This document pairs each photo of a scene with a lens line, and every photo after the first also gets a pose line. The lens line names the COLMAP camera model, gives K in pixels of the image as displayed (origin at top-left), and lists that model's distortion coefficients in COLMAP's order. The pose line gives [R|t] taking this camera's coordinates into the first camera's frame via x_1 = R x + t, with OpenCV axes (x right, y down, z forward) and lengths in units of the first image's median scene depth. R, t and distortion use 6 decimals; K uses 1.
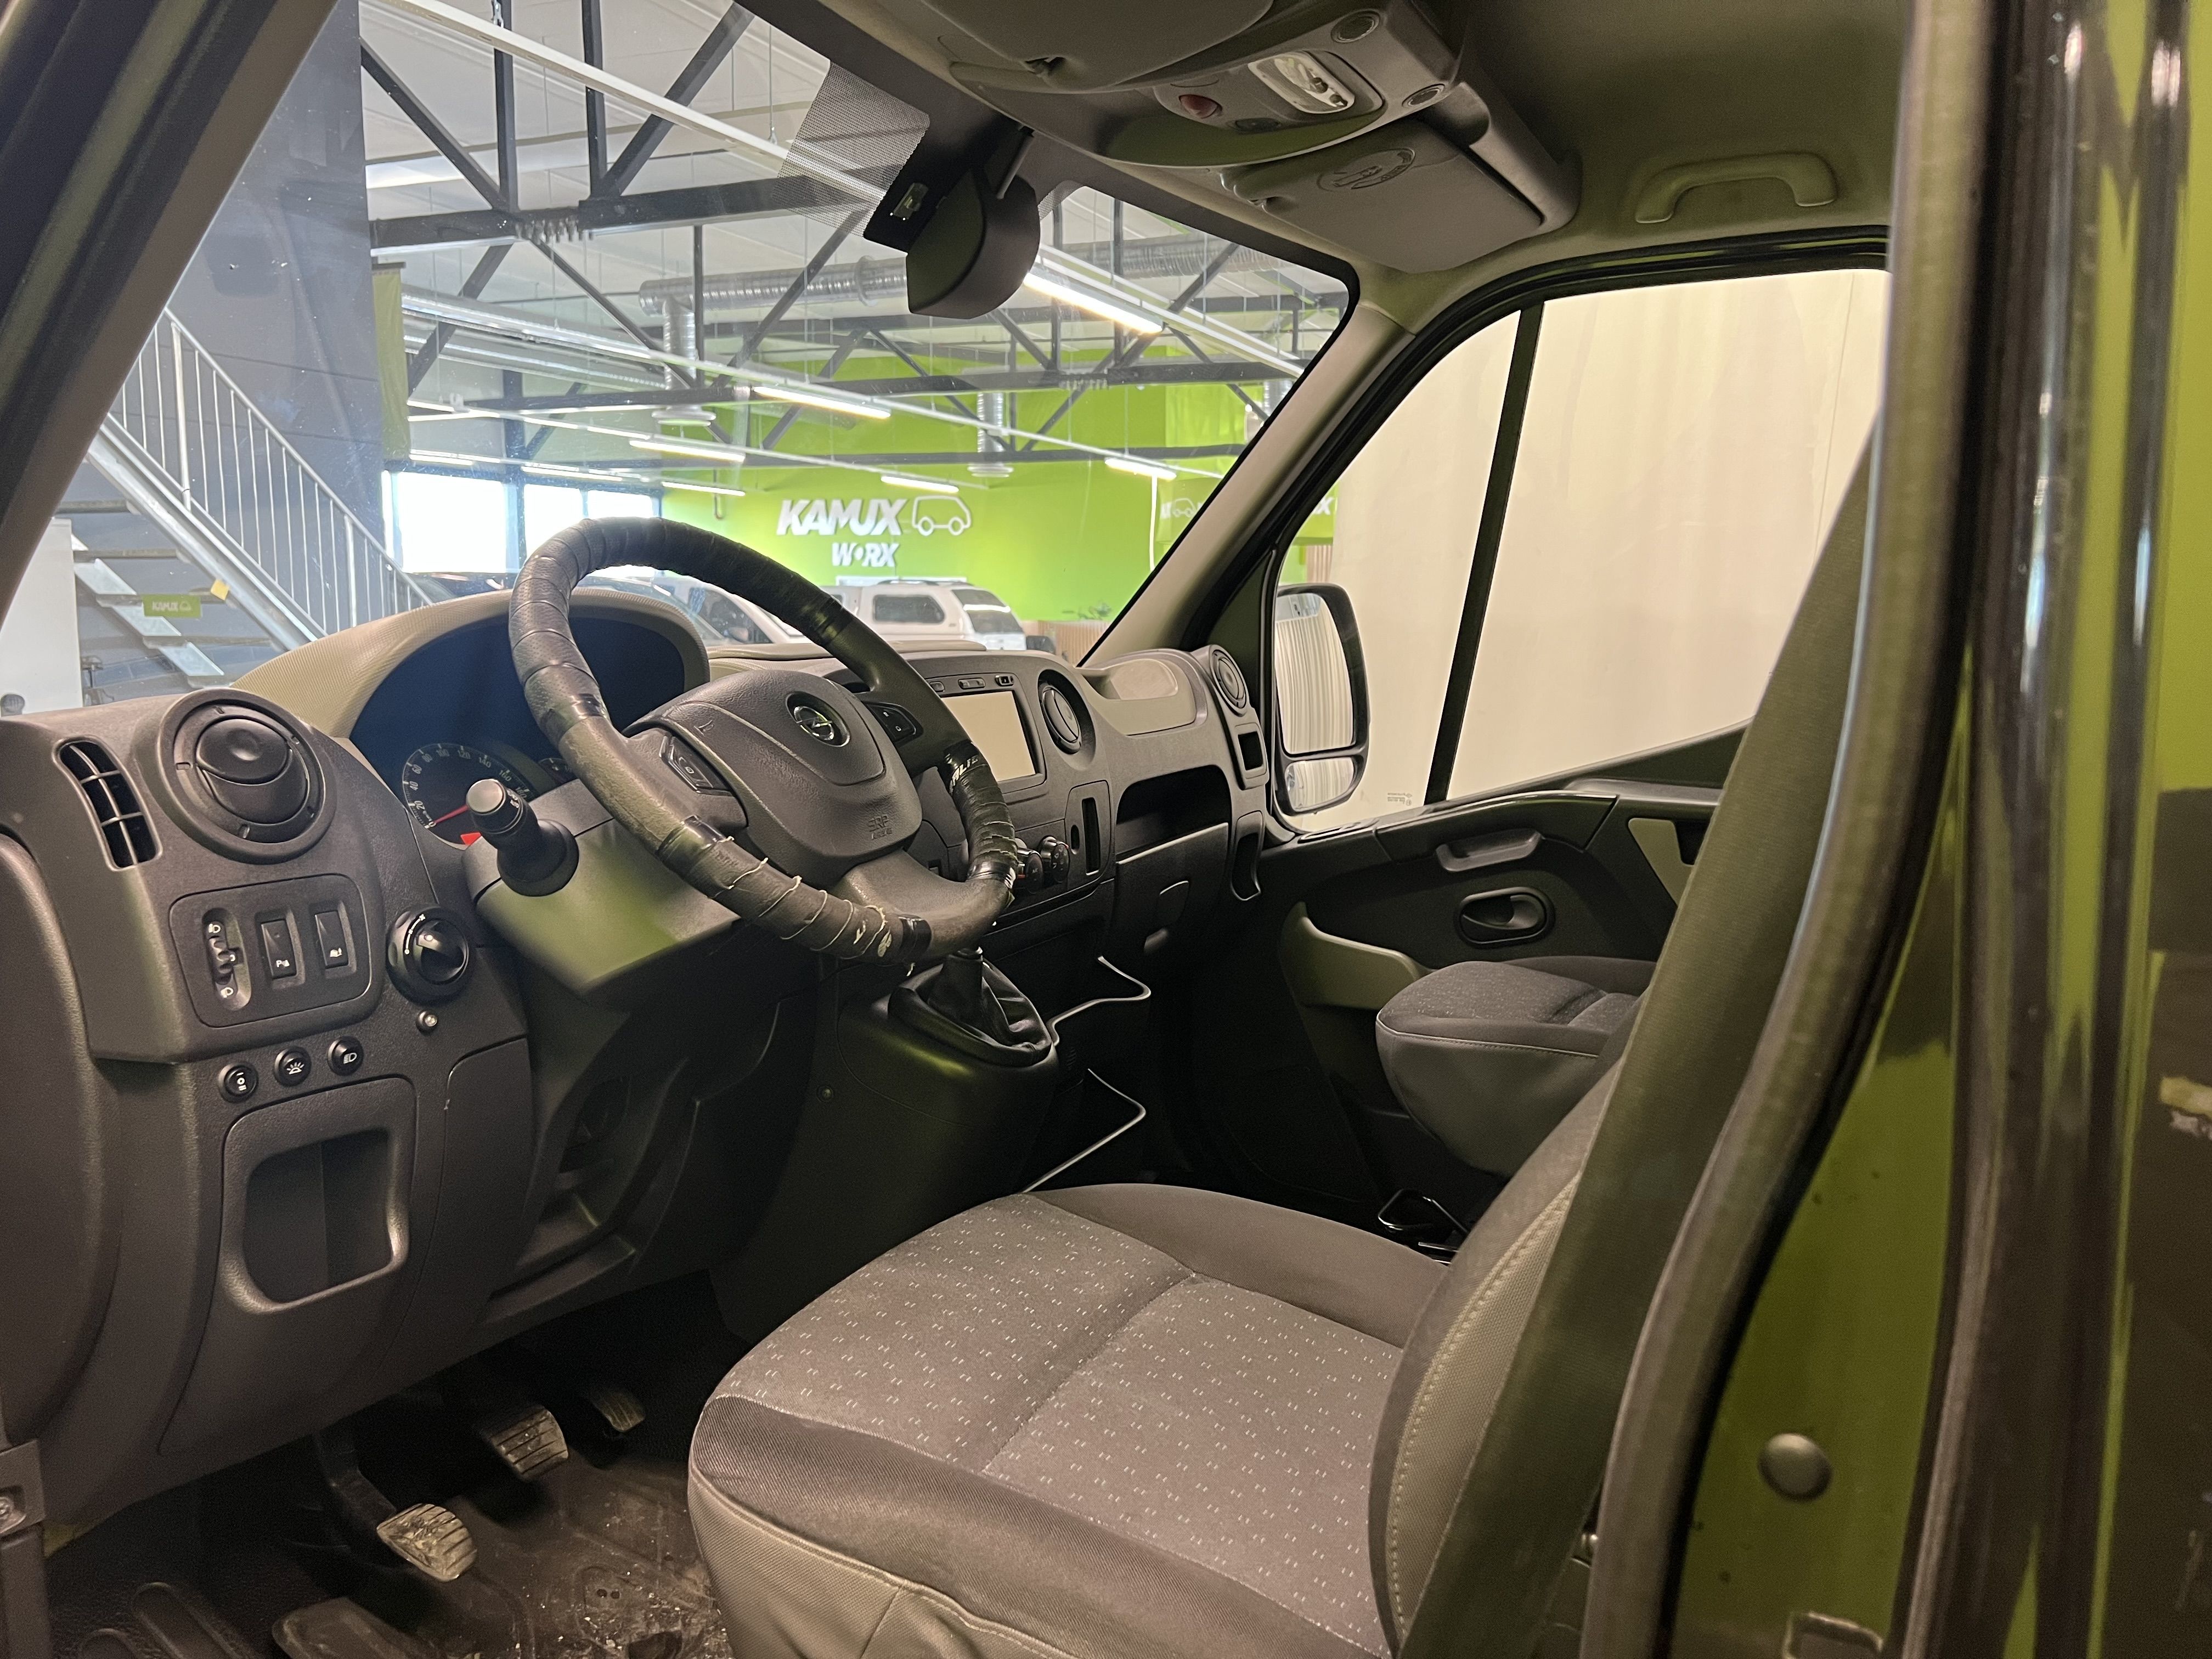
lens RADIAL K [[1571.7, 0, 1106.0], [0, 1571.7, 829.5], [0, 0, 1]] dist [0.003211, 0.001418]
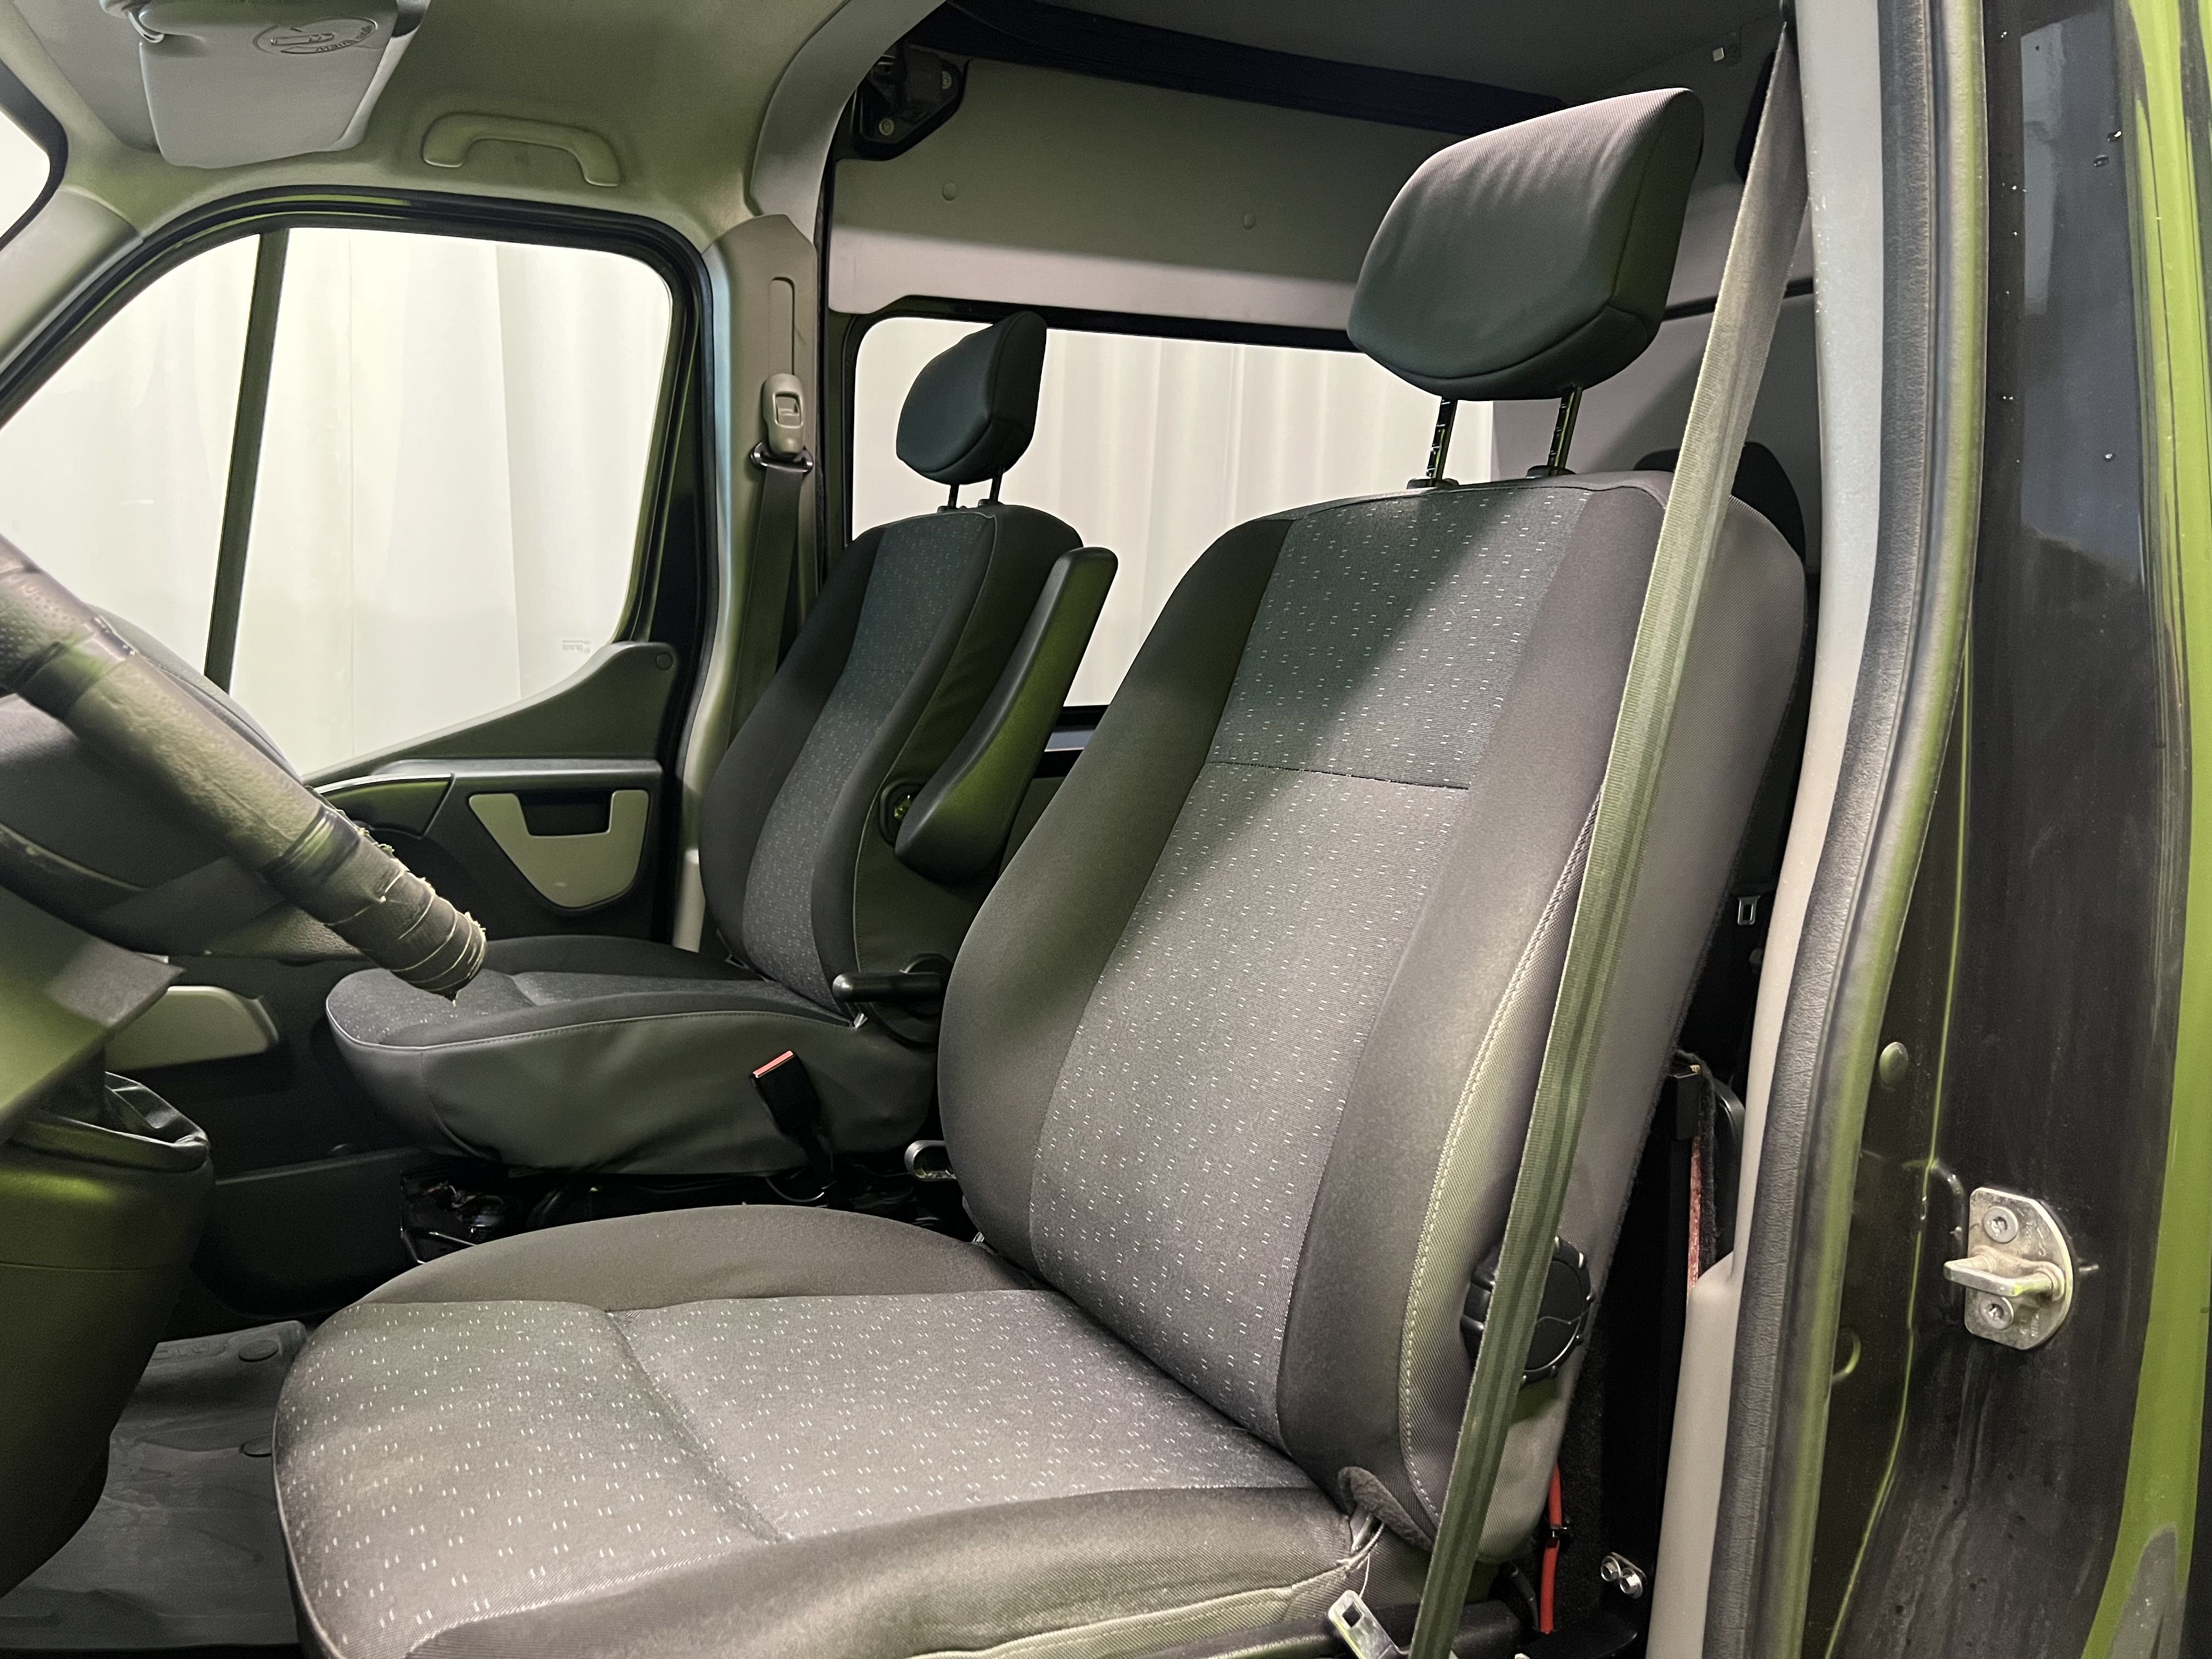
lens RADIAL K [[1571.7, 0, 1106.0], [0, 1571.7, 829.5], [0, 0, 1]] dist [0.003211, 0.001418]
pose [[0.569913, -0.108281, 0.814540, -0.224297], [0.107767, 0.992567, 0.056545, 0.000546], [-0.814608, 0.055554, 0.577345, 0.129789]]
